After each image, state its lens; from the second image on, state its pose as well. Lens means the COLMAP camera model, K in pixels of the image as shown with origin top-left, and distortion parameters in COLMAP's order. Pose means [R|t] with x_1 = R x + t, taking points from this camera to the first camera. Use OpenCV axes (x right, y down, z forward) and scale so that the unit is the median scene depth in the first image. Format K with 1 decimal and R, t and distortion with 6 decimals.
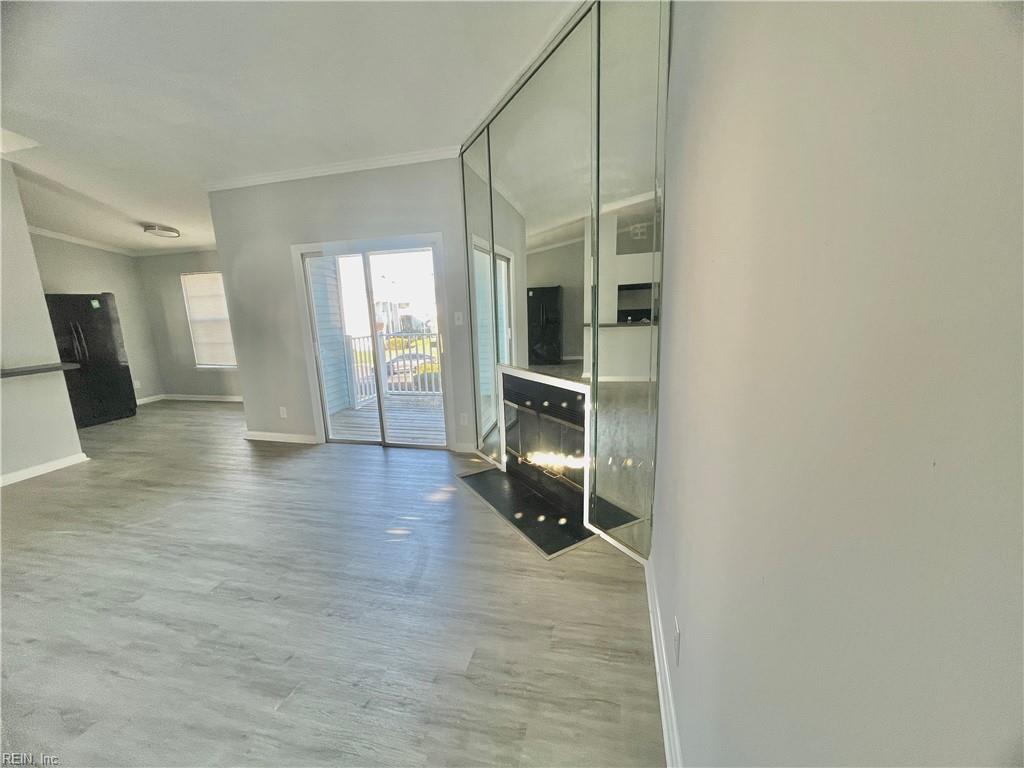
lens RADIAL K [[410.8, 0, 512.0], [0, 410.8, 384.0], [0, 0, 1]] dist [-0.000292, 0.000052]
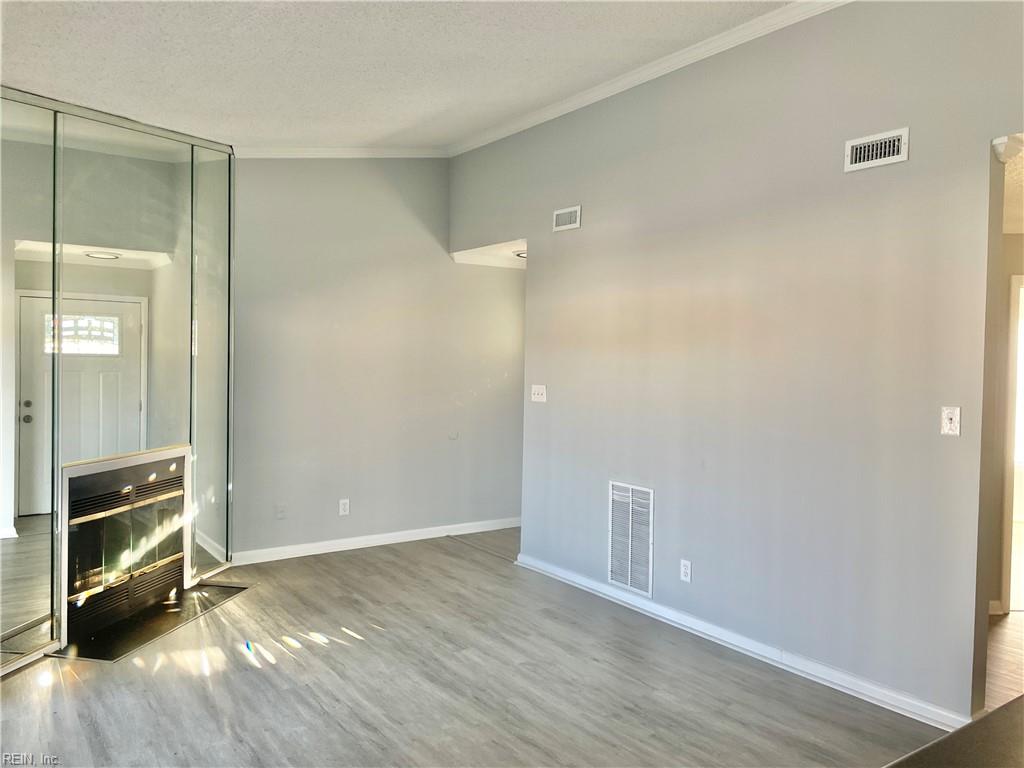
lens RADIAL K [[772.8, 0, 512.0], [0, 772.8, 384.0], [0, 0, 1]] dist [0.005706, -0.000197]
pose [[-0.749938, 0.003681, 0.661497, -1.918075], [0.129961, 0.981316, 0.141876, -0.348140], [-0.648616, 0.192367, -0.736405, 2.044774]]
